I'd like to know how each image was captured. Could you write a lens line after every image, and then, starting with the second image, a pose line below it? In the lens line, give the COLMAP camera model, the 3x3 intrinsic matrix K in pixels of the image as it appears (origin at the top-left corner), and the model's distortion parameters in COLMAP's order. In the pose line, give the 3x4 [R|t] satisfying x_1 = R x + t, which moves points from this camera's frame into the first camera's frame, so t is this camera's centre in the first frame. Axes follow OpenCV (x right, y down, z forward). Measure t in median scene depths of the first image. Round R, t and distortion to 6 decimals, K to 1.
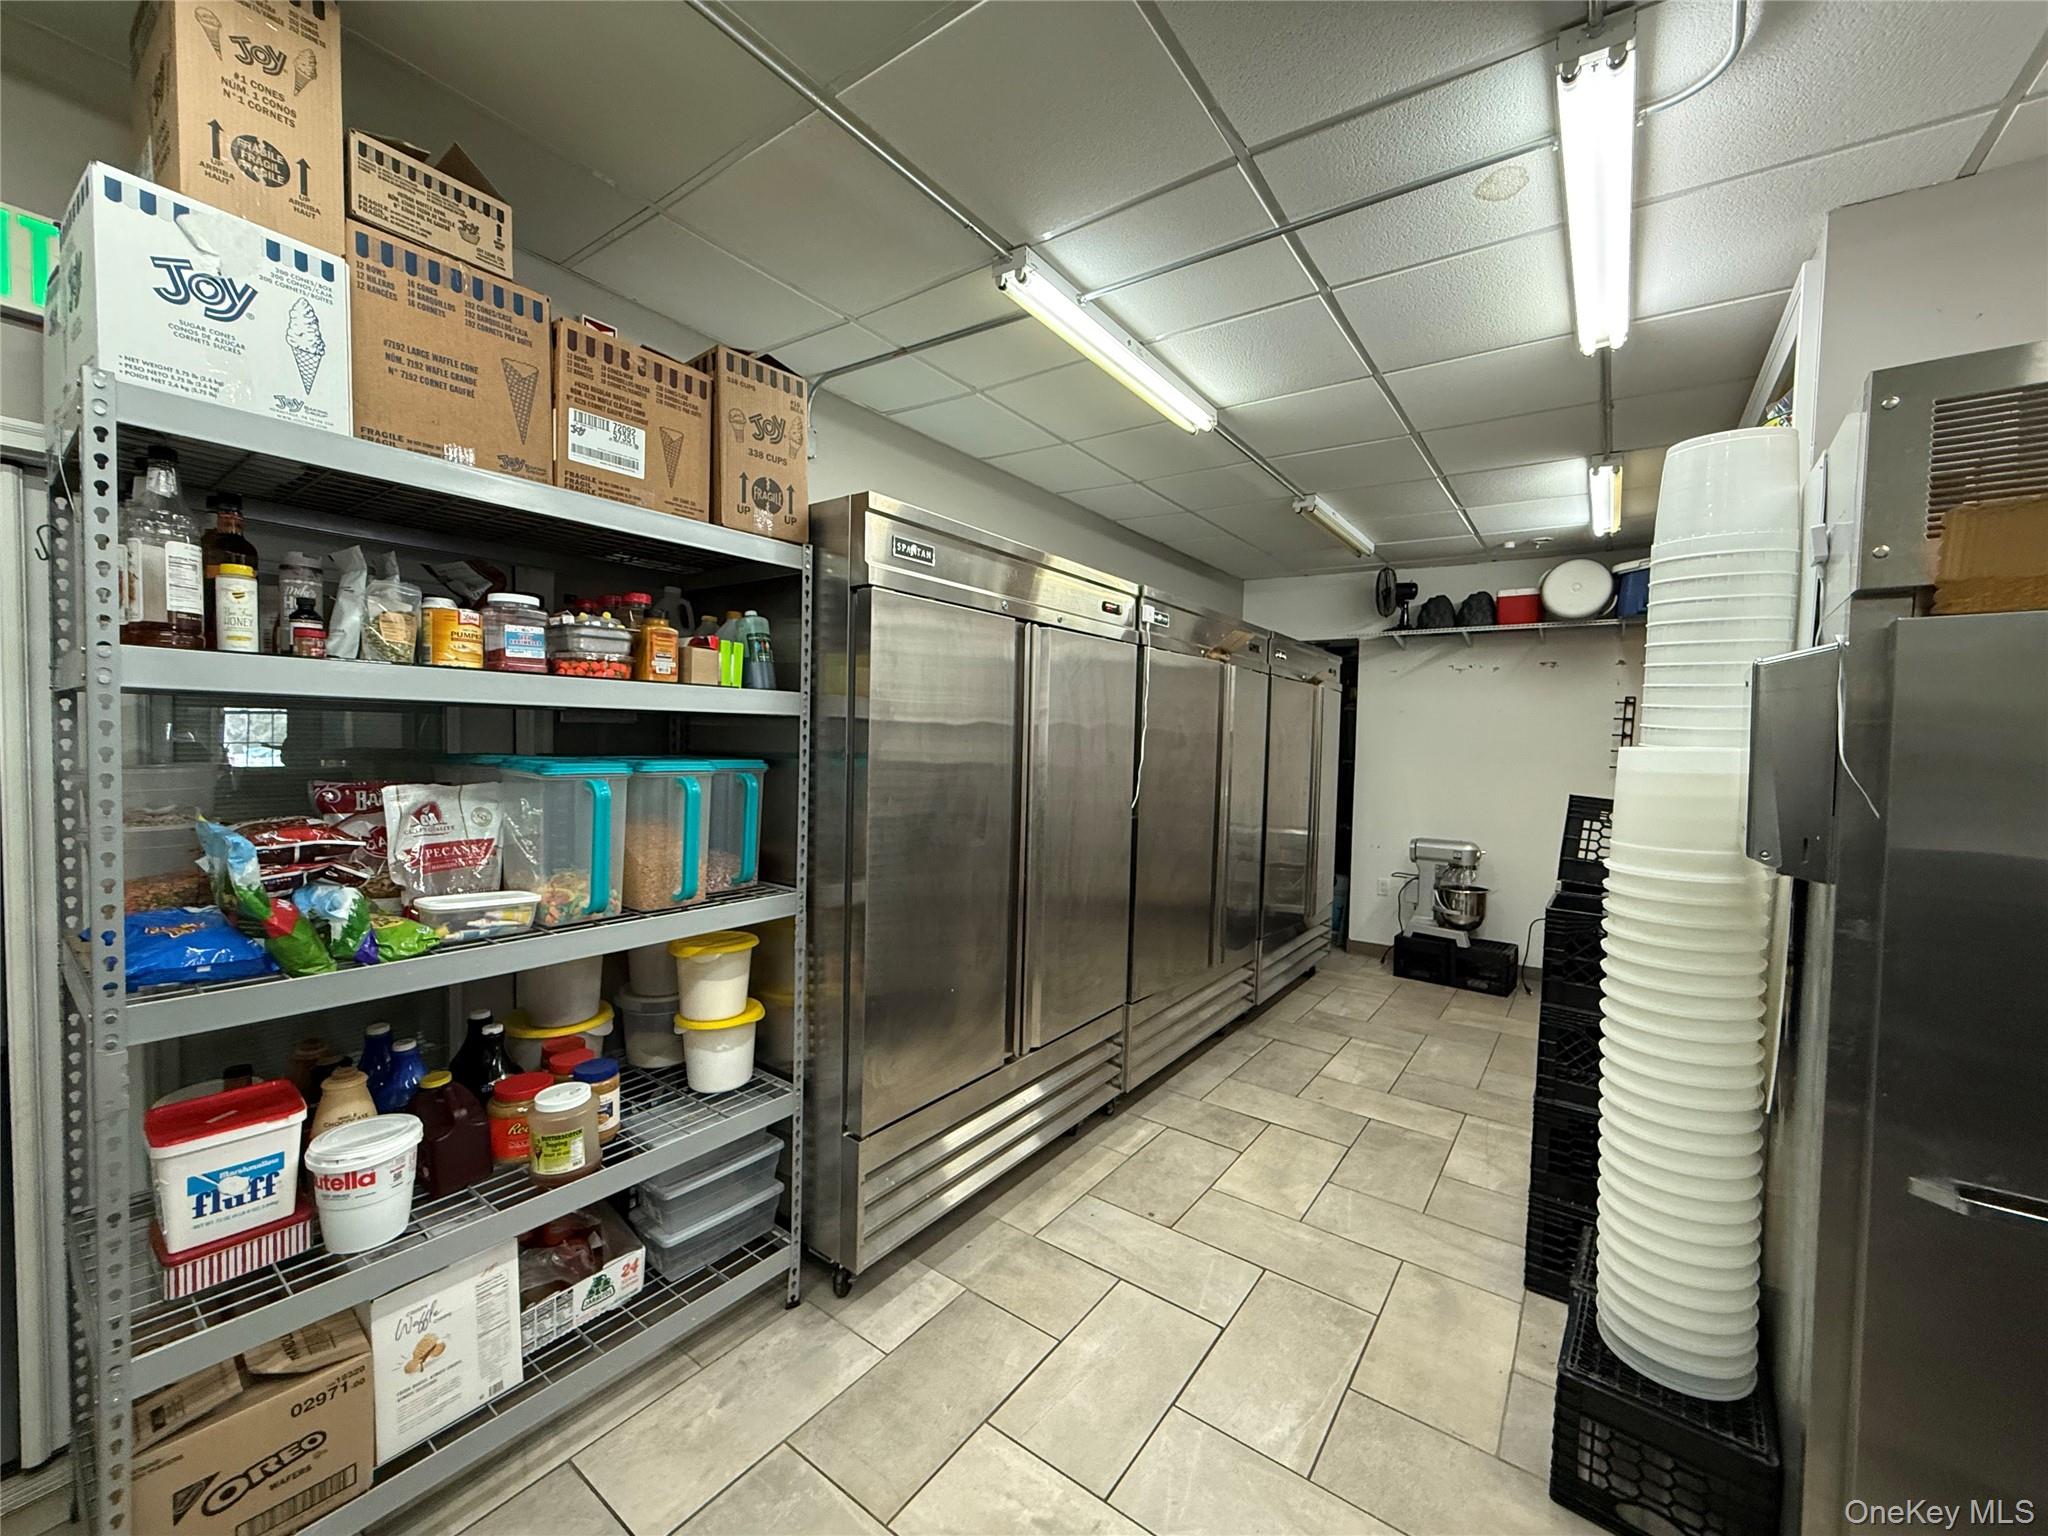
lens RADIAL K [[812.8, 0, 1019.9], [0, 812.8, 772.3], [0, 0, 1]] dist [0.000422, -0.000134]
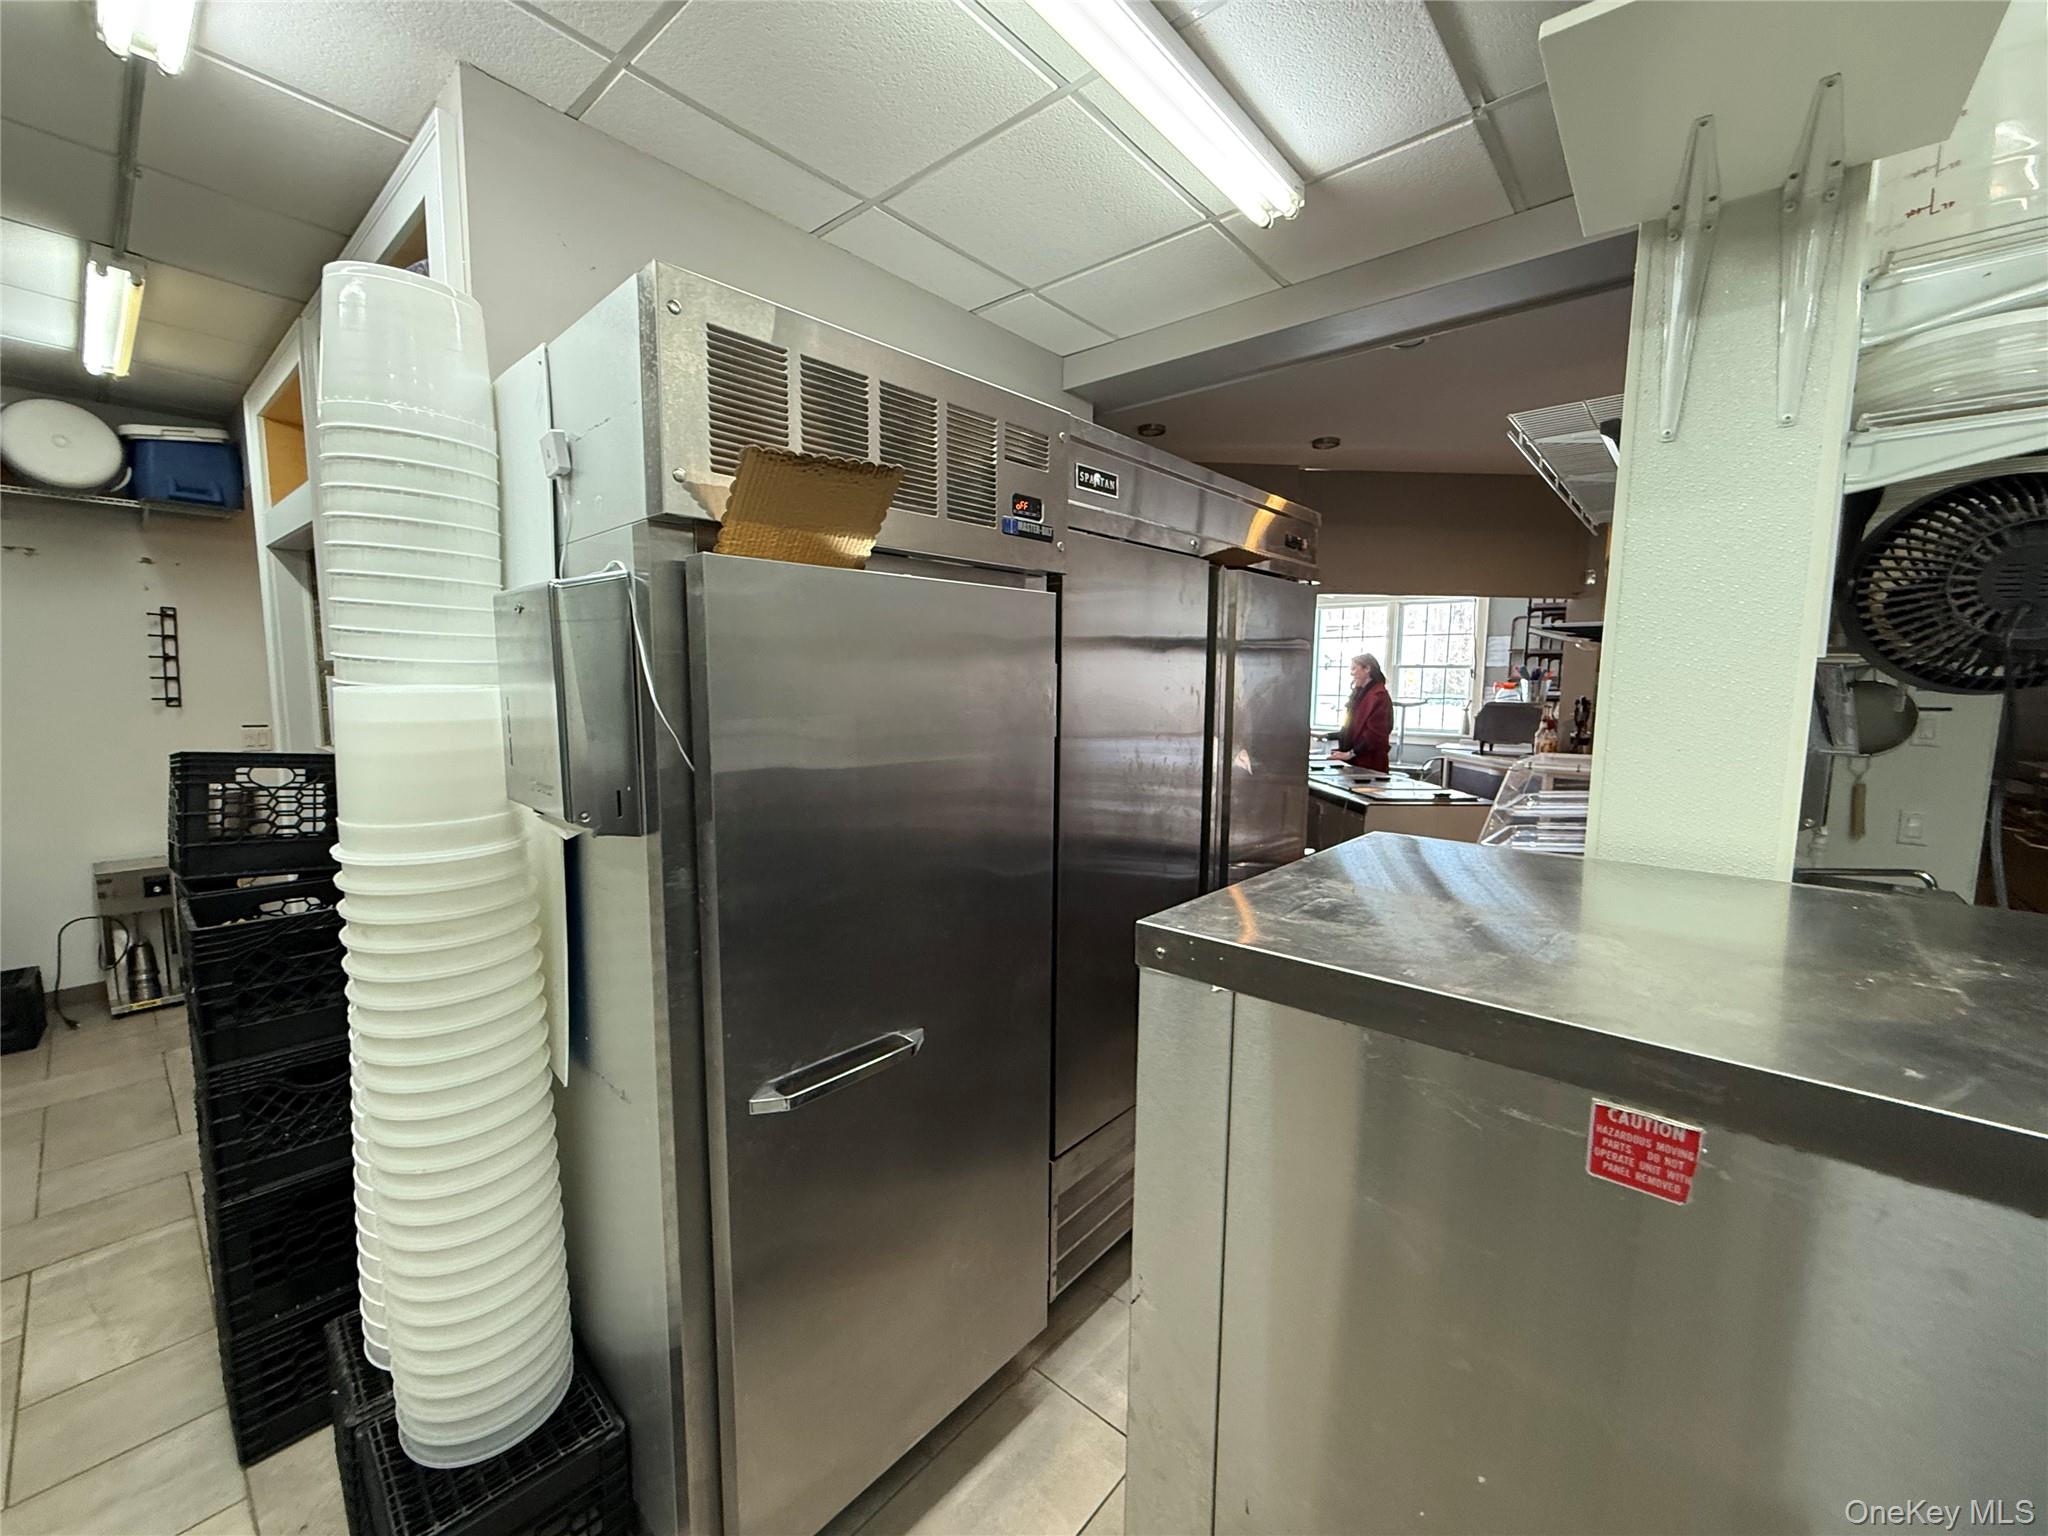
lens RADIAL K [[802.1, 0, 1024.0], [0, 802.1, 768.0], [0, 0, 1]] dist [-0.001230, -0.000071]
pose [[0.077528, -0.131158, 0.988325, 0.075714], [0.034706, 0.991063, 0.128799, -0.023315], [-0.996386, 0.024316, 0.081388, 0.270844]]
